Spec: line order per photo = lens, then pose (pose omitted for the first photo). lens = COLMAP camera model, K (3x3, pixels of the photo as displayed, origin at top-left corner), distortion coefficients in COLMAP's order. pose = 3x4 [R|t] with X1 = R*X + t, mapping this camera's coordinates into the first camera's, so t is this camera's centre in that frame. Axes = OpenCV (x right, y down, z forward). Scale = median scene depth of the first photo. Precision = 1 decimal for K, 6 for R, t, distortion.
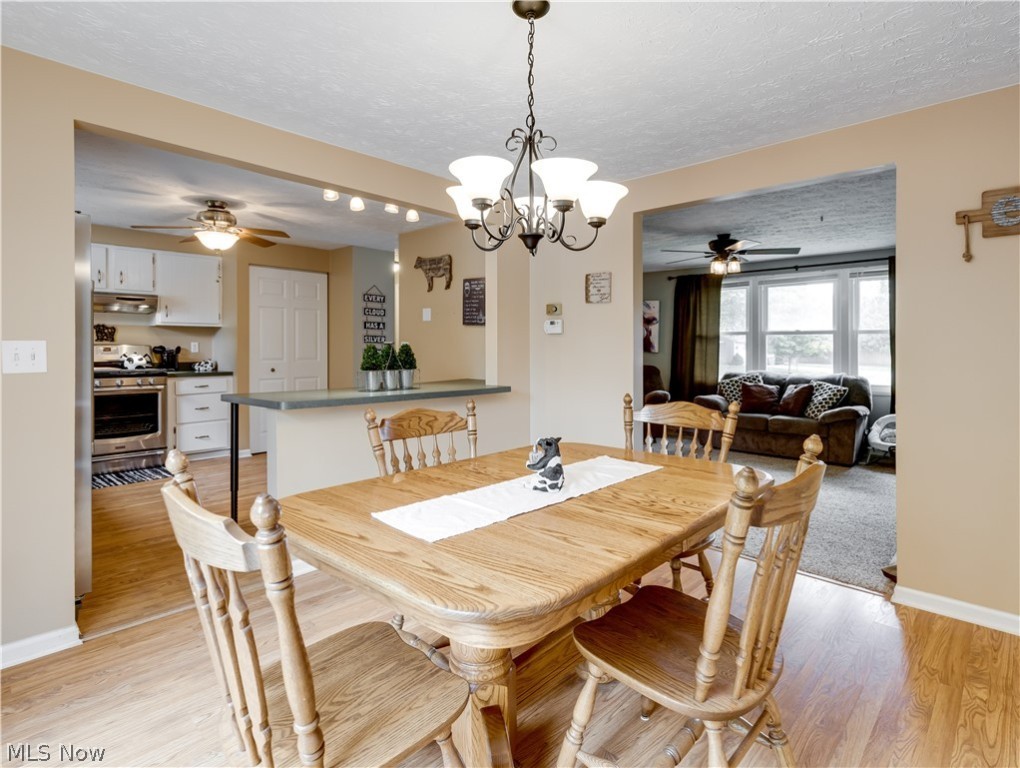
lens RADIAL K [[535.8, 0, 519.4], [0, 535.8, 349.5], [0, 0, 1]] dist [0.000771, -0.000358]
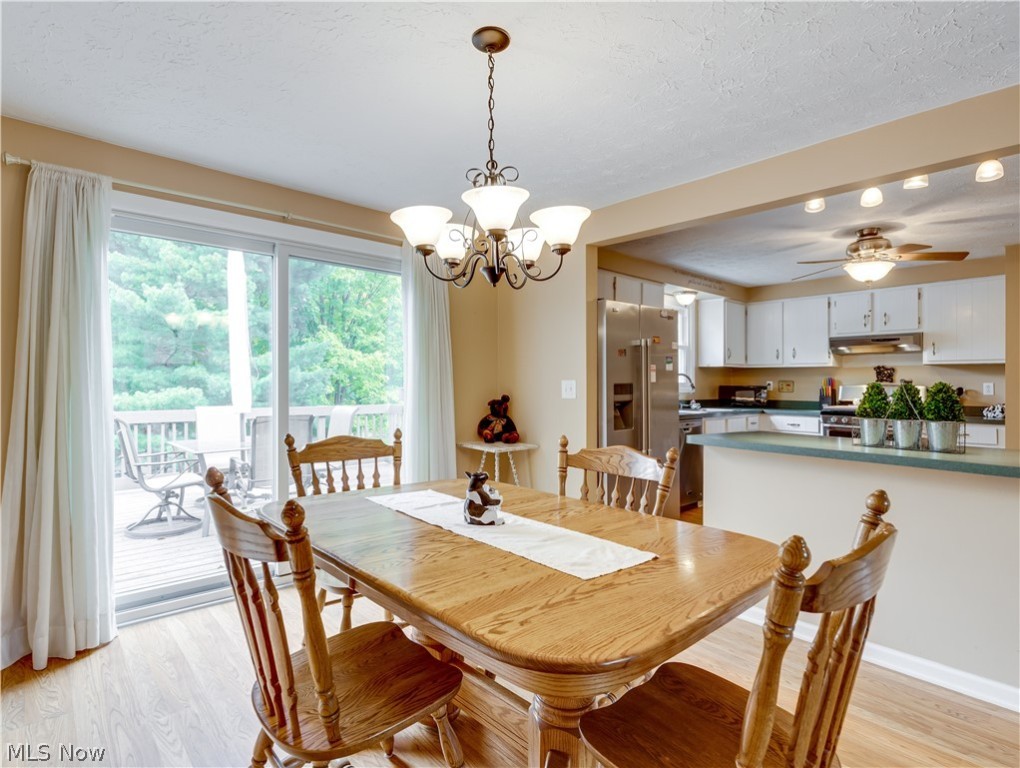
lens RADIAL K [[539.9, 0, 498.4], [0, 539.9, 375.7], [0, 0, 1]] dist [0.000567, -0.000593]
pose [[-0.096925, -0.017575, -0.995137, 0.308495], [-0.014431, 0.999764, -0.016251, 0.000227], [0.995187, 0.012785, -0.097156, 0.336714]]
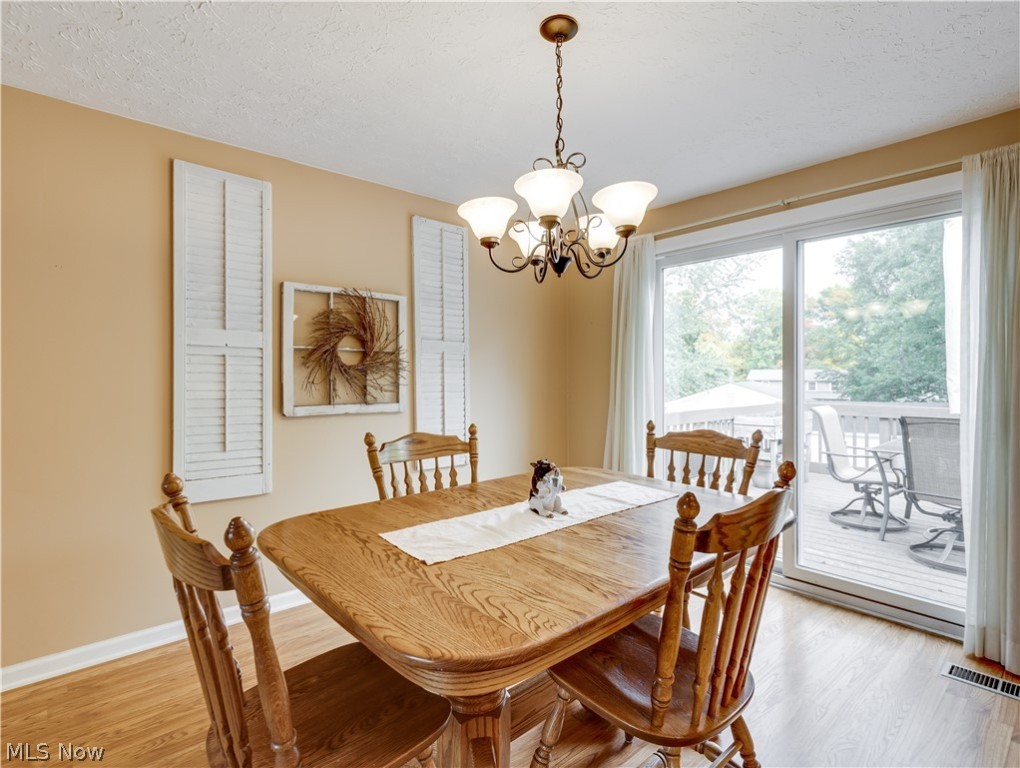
lens RADIAL K [[516.1, 0, 516.2], [0, 516.1, 379.5], [0, 0, 1]] dist [0.002014, -0.000533]
pose [[-0.995403, -0.002664, 0.095734, 0.007726], [-0.001408, 0.999912, 0.013189, -0.001579], [-0.095761, 0.012994, -0.995320, 0.583858]]
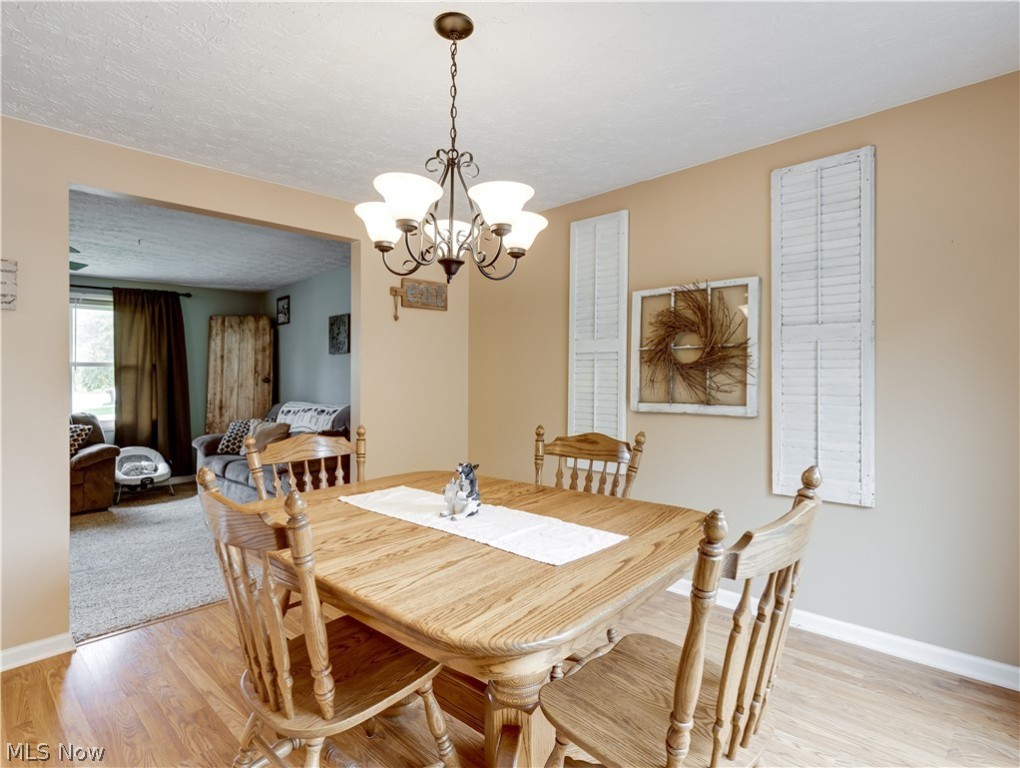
lens RADIAL K [[527.8, 0, 529.7], [0, 527.8, 388.8], [0, 0, 1]] dist [0.001462, -0.000059]
pose [[-0.006765, -0.027898, 0.999588, -0.277378], [0.019151, 0.999424, 0.028023, -0.001494], [-0.999794, 0.019333, -0.006226, 0.255466]]
